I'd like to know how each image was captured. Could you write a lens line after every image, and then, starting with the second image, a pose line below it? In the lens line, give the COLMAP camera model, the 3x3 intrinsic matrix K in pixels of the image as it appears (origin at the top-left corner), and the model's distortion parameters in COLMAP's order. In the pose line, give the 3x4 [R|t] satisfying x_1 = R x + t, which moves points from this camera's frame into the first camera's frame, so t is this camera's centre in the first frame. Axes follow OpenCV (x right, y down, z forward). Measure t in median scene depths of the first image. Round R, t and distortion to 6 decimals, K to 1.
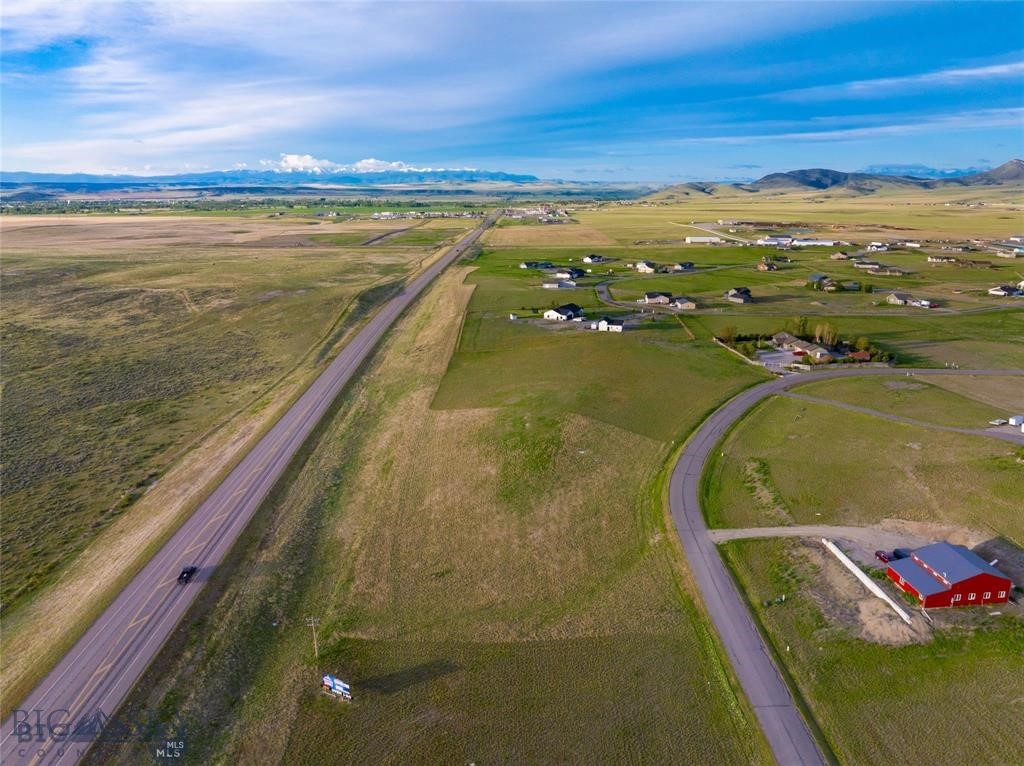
lens RADIAL K [[710.5, 0, 523.0], [0, 710.5, 383.5], [0, 0, 1]] dist [-0.036732, 0.001988]
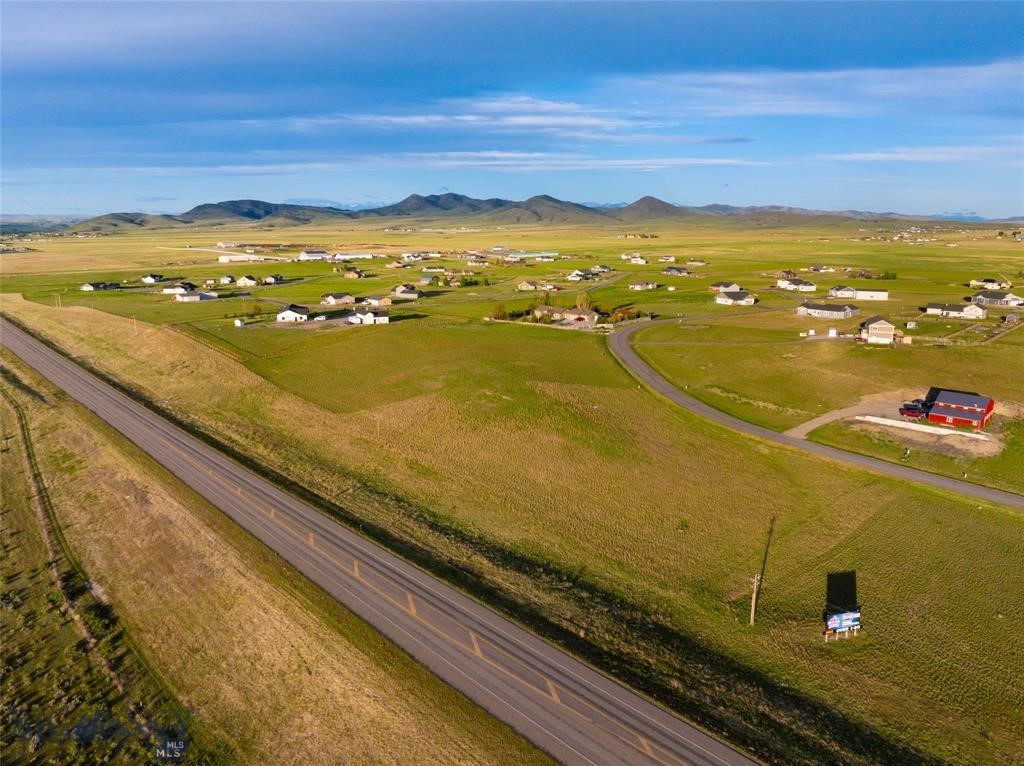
lens RADIAL K [[716.2, 0, 520.4], [0, 716.2, 381.3], [0, 0, 1]] dist [-0.039837, 0.002356]
pose [[0.740007, -0.139673, 0.657937, -0.631404], [0.169844, 0.985304, 0.018139, 0.026009], [-0.650801, 0.098324, 0.752855, 0.322585]]
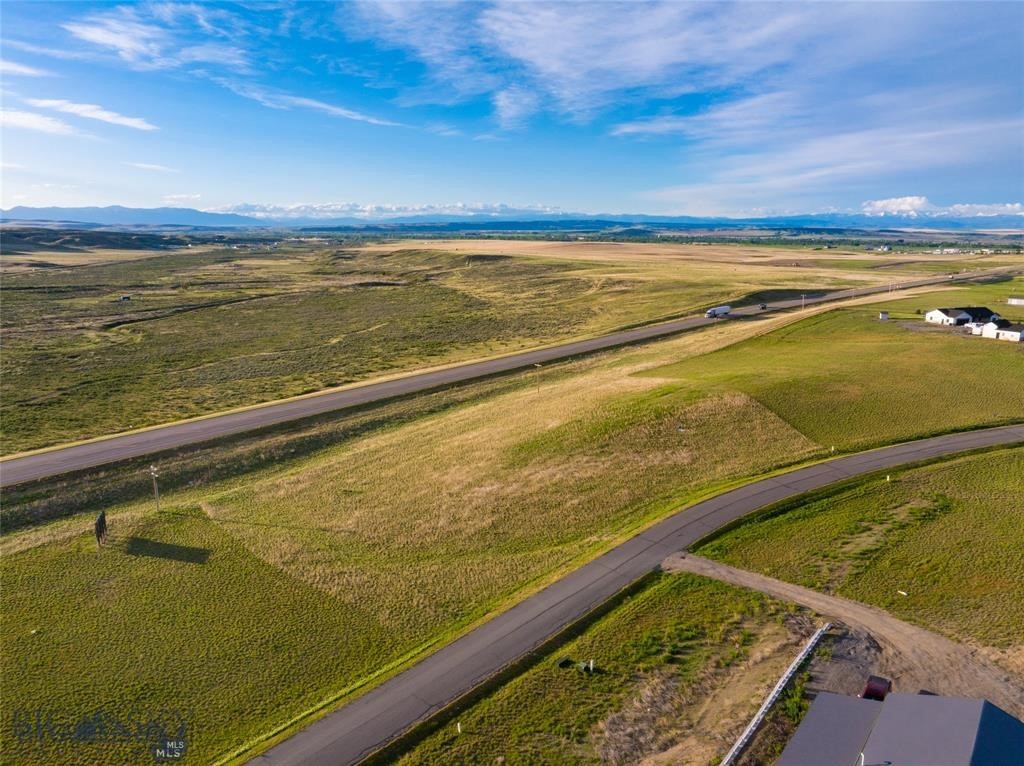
lens RADIAL K [[716.2, 0, 520.4], [0, 716.2, 381.3], [0, 0, 1]] dist [-0.039837, 0.002356]
pose [[0.726484, 0.145121, -0.671685, 0.428524], [-0.184243, 0.982794, 0.013064, 0.069649], [0.662024, 0.114262, 0.740721, 0.371011]]
